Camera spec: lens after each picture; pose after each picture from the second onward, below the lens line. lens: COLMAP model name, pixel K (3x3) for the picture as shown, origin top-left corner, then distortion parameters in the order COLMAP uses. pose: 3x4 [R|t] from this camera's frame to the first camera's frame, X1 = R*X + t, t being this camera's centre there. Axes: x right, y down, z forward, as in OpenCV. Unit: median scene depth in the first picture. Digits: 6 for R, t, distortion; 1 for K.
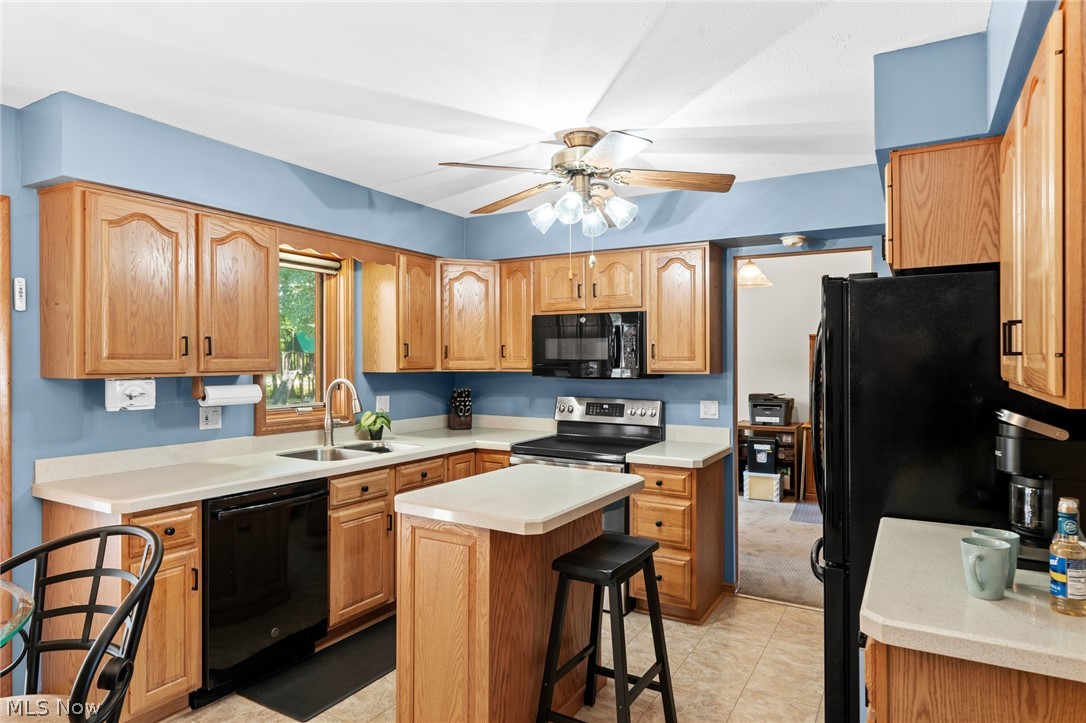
lens RADIAL K [[644.8, 0, 541.6], [0, 644.8, 362.9], [0, 0, 1]] dist [-0.002080, -0.000169]
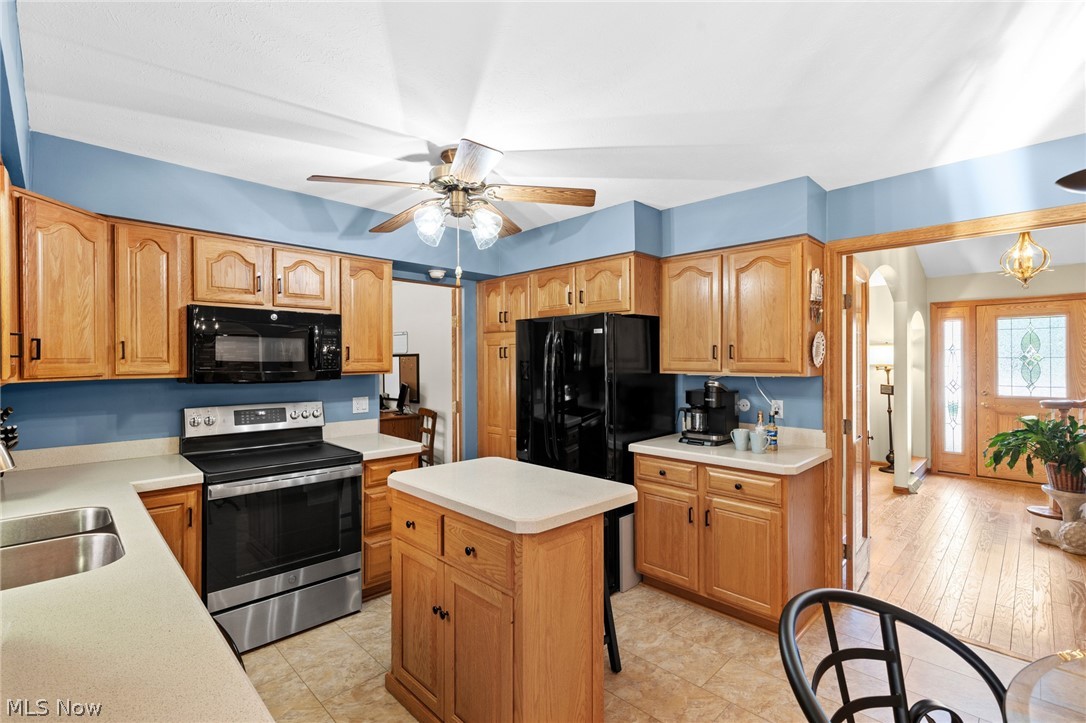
lens RADIAL K [[491.1, 0, 541.6], [0, 491.1, 358.2], [0, 0, 1]] dist [0.005831, 0.000986]
pose [[0.264862, 0.003780, 0.964279, -0.516588], [0.008049, 0.999949, -0.006131, -0.002390], [-0.964253, 0.009385, 0.264818, 0.480239]]
